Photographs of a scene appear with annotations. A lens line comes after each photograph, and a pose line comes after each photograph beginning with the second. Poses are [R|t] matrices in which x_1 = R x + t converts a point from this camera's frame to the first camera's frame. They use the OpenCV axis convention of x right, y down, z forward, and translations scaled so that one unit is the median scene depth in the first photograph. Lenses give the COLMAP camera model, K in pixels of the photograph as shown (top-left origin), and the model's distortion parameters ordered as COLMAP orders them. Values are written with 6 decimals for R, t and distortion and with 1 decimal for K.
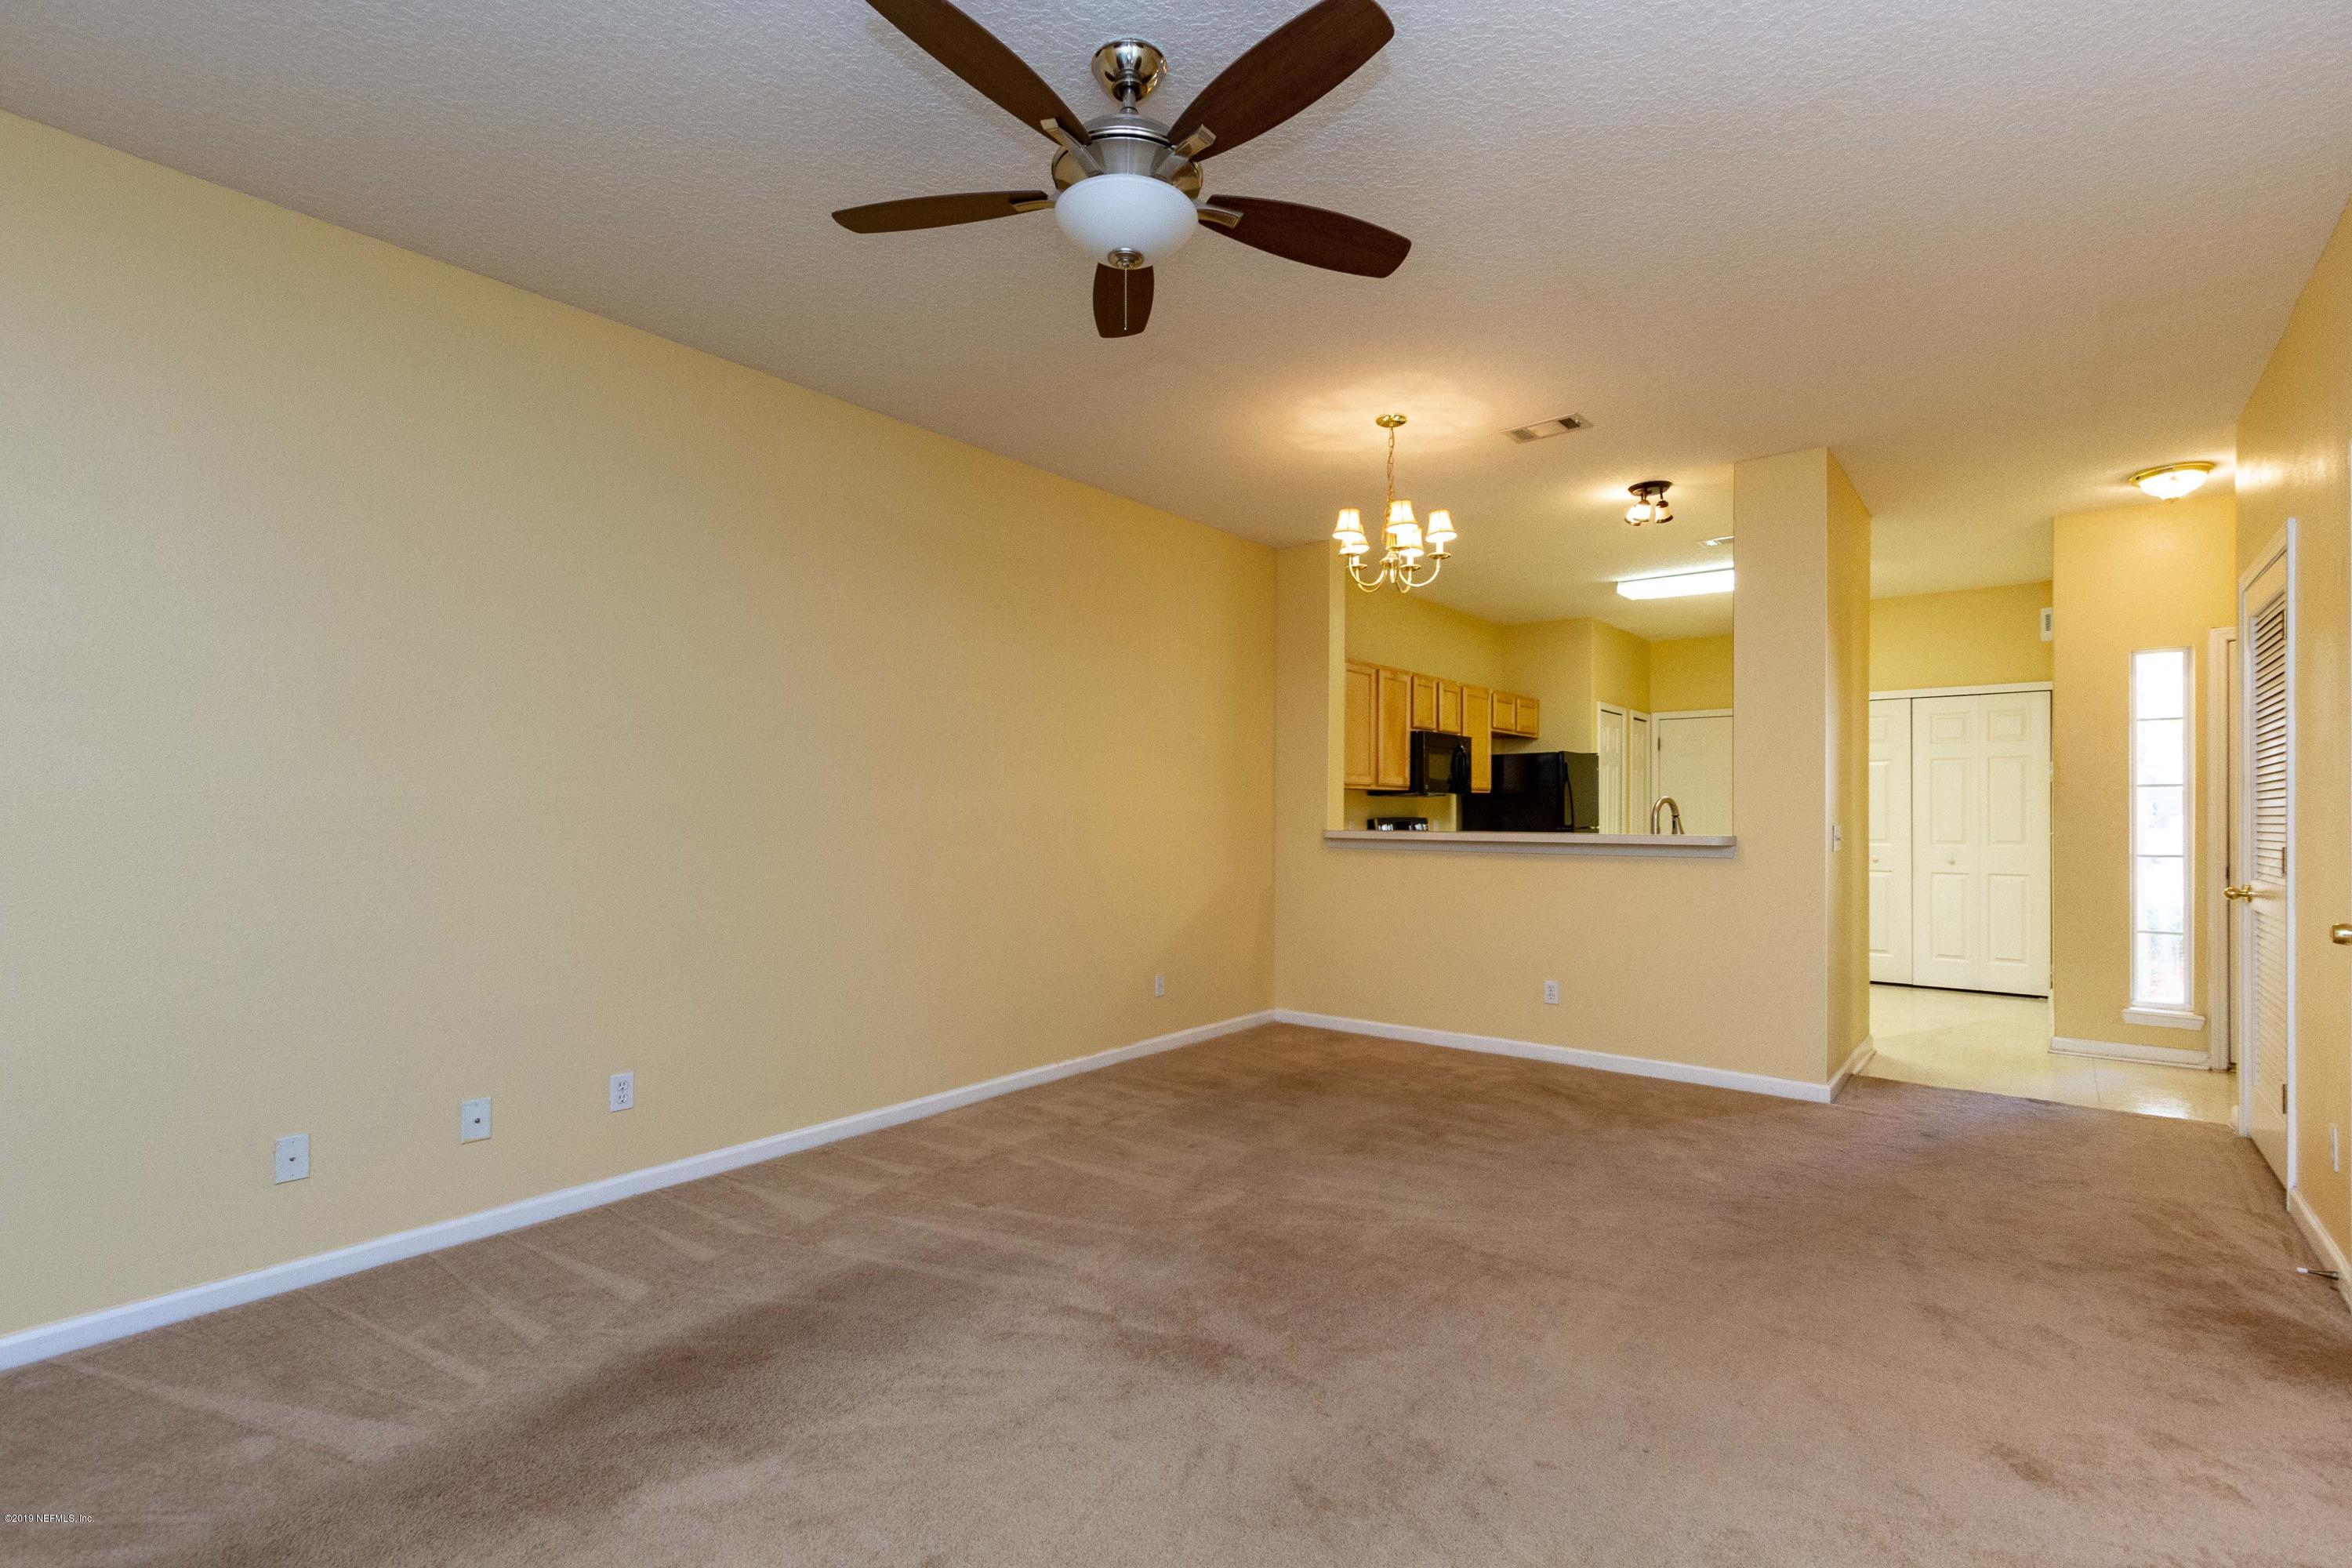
lens RADIAL K [[1068.3, 0, 1178.3], [0, 1068.3, 811.8], [0, 0, 1]] dist [0.002811, -0.000583]
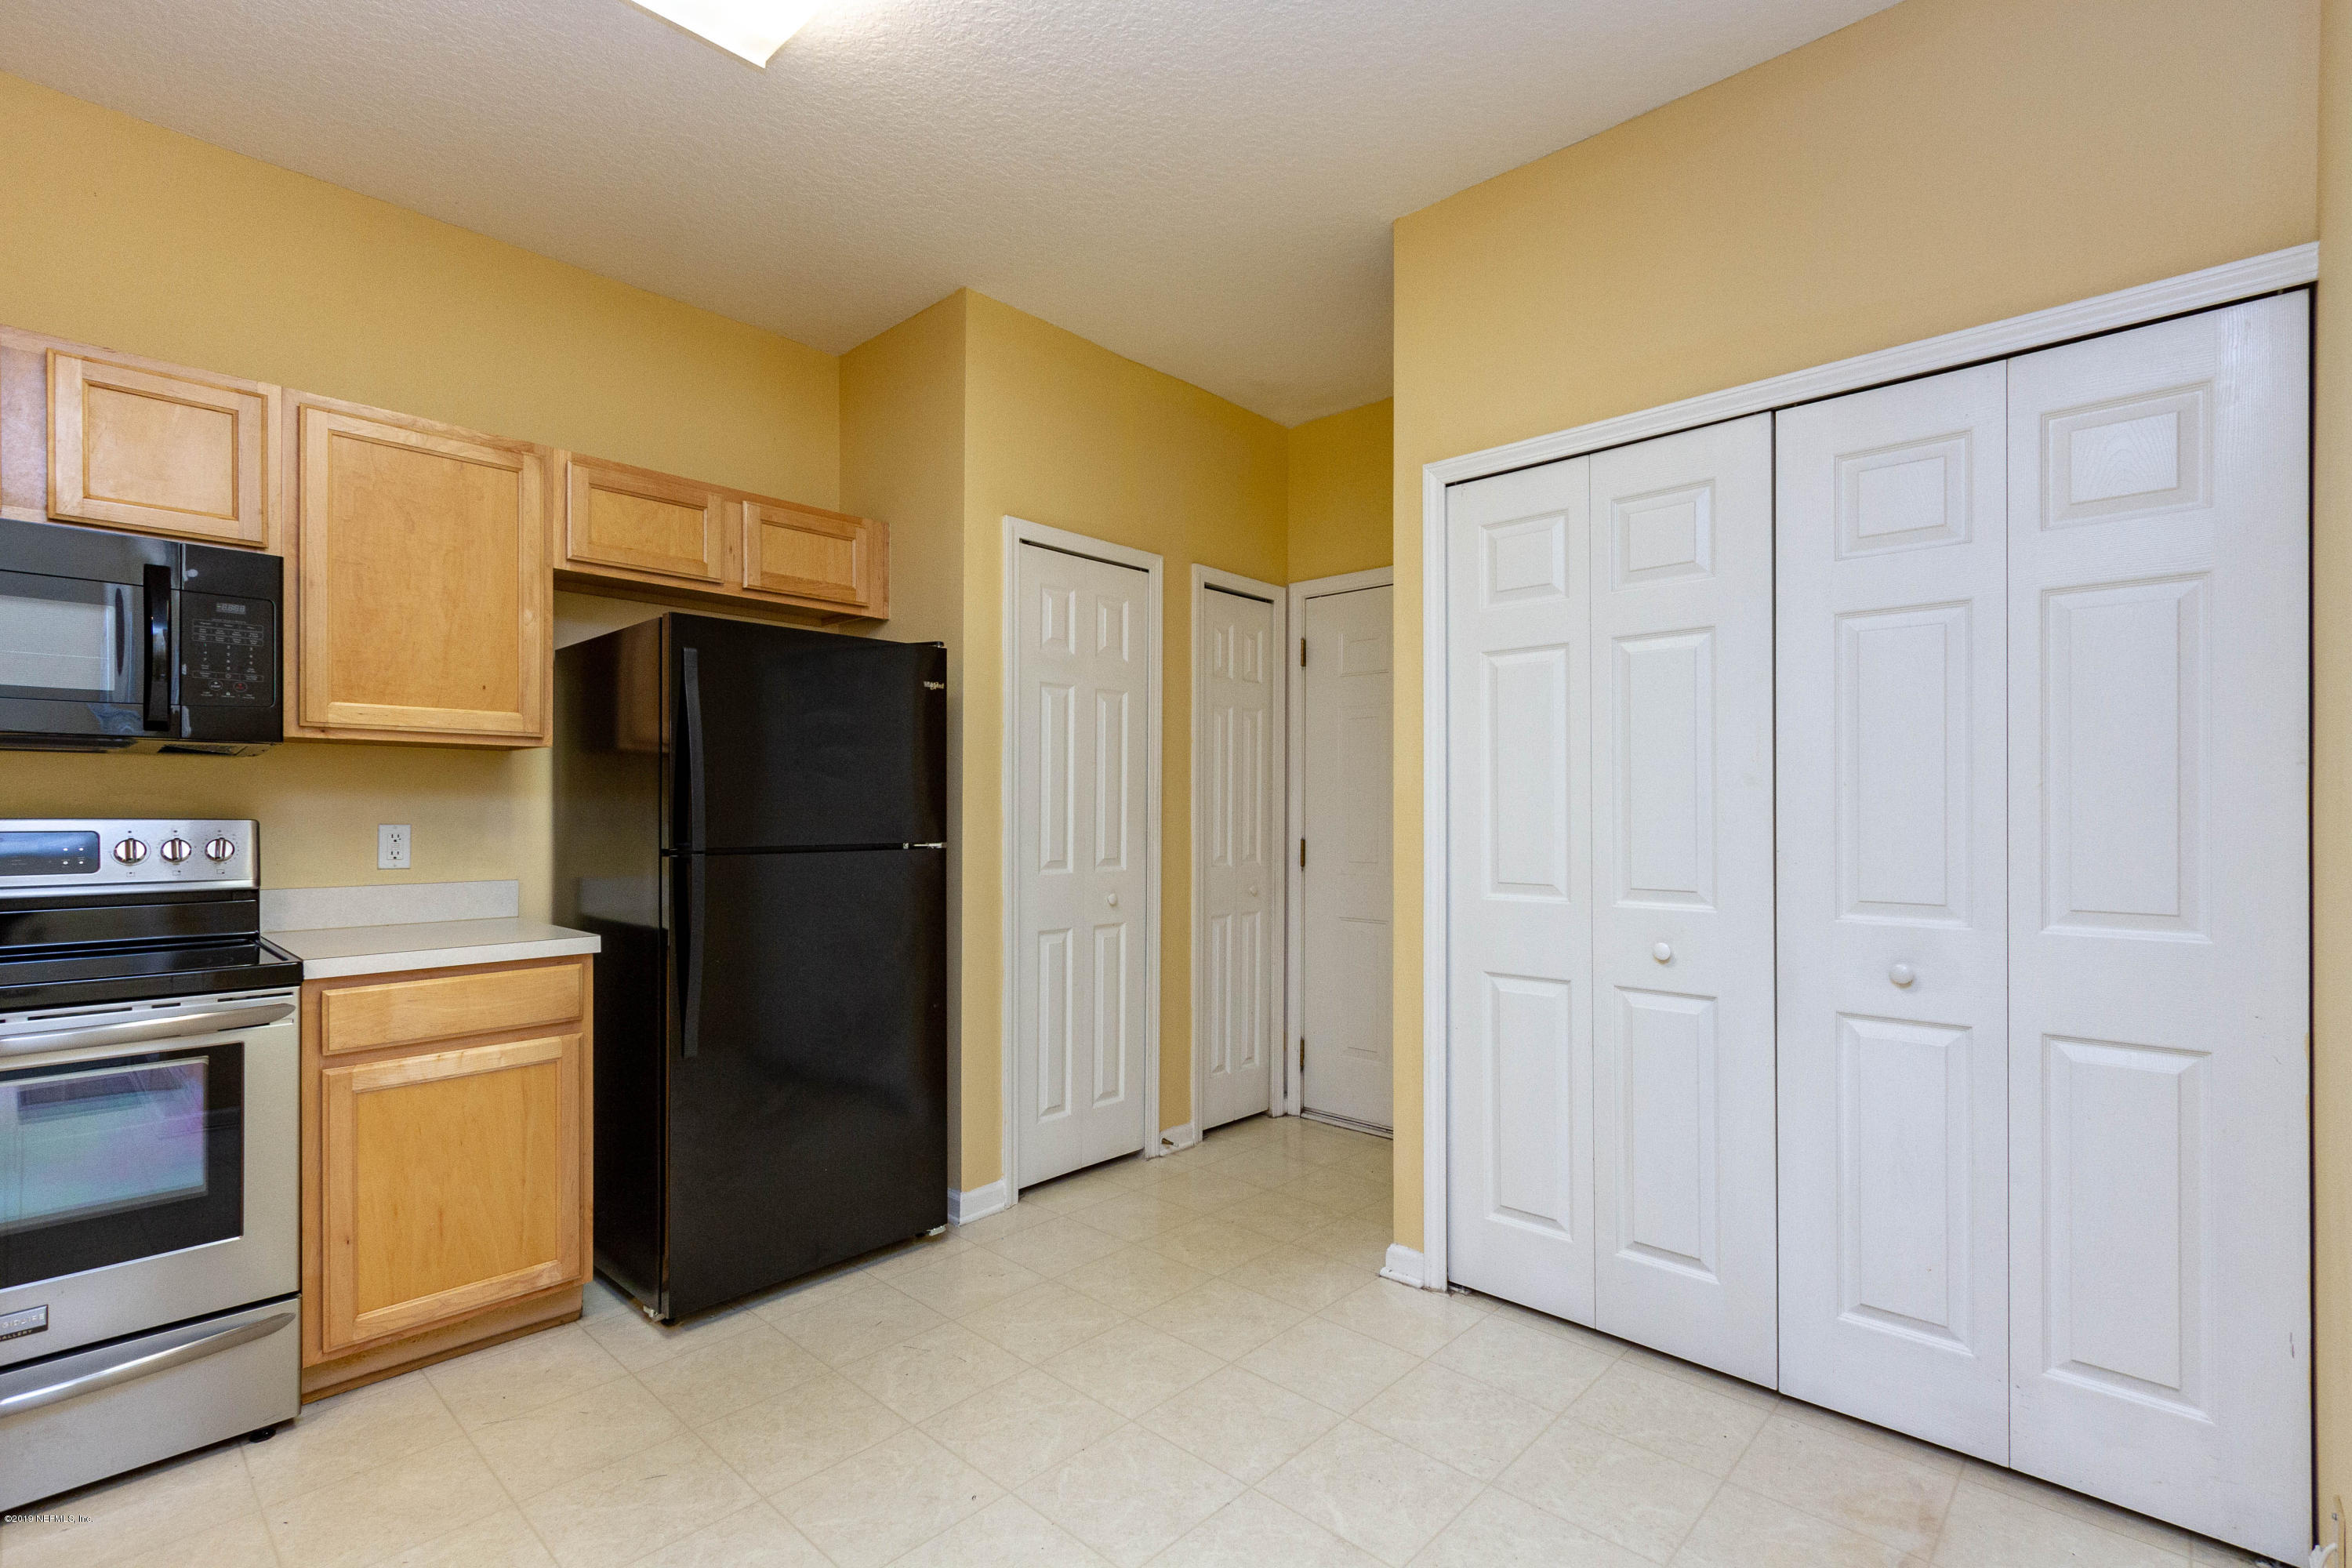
lens RADIAL K [[1068.3, 0, 1178.3], [0, 1068.3, 811.8], [0, 0, 1]] dist [0.002811, -0.000583]
pose [[0.997264, 0.000764, -0.073914, 0.669262], [-0.000718, 1.000000, 0.000659, 0.004341], [0.073914, -0.000604, 0.997264, 0.855388]]
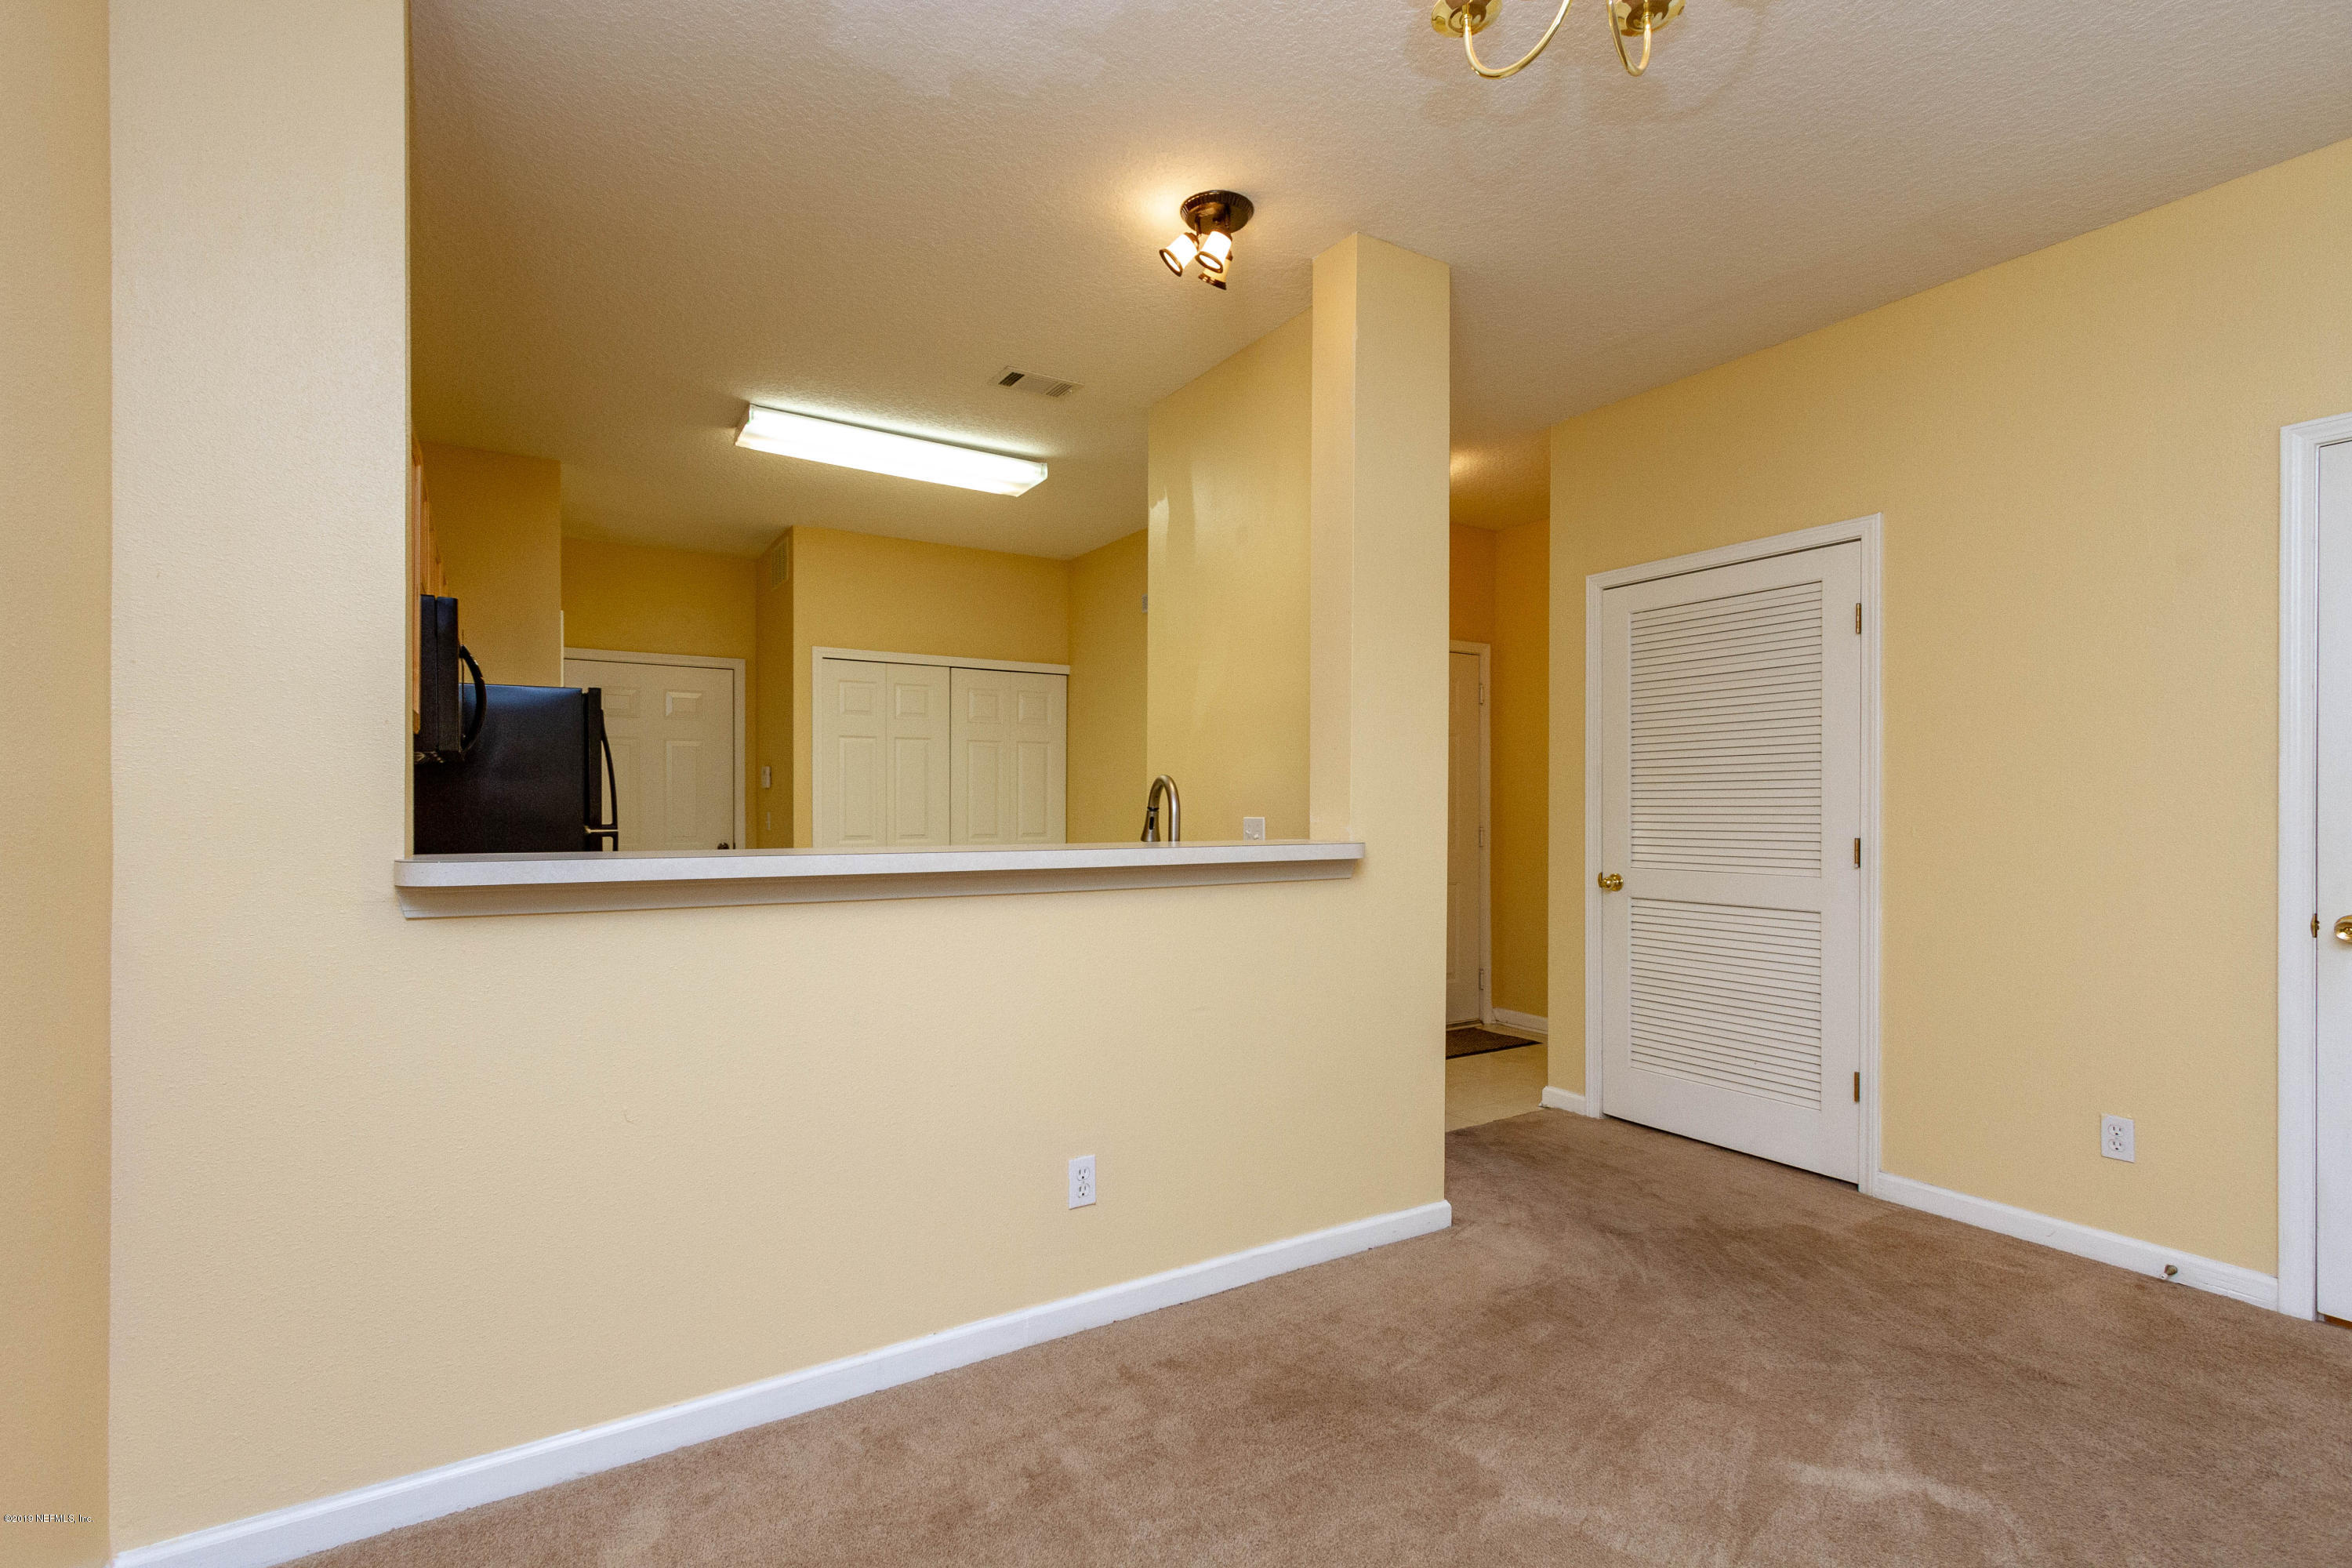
lens RADIAL K [[1068.3, 0, 1178.3], [0, 1068.3, 811.8], [0, 0, 1]] dist [0.002811, -0.000583]
pose [[0.321793, -0.008261, 0.946774, -0.072035], [-0.003012, 0.999948, 0.009748, -0.000412], [-0.946805, -0.005988, 0.321752, 0.682213]]
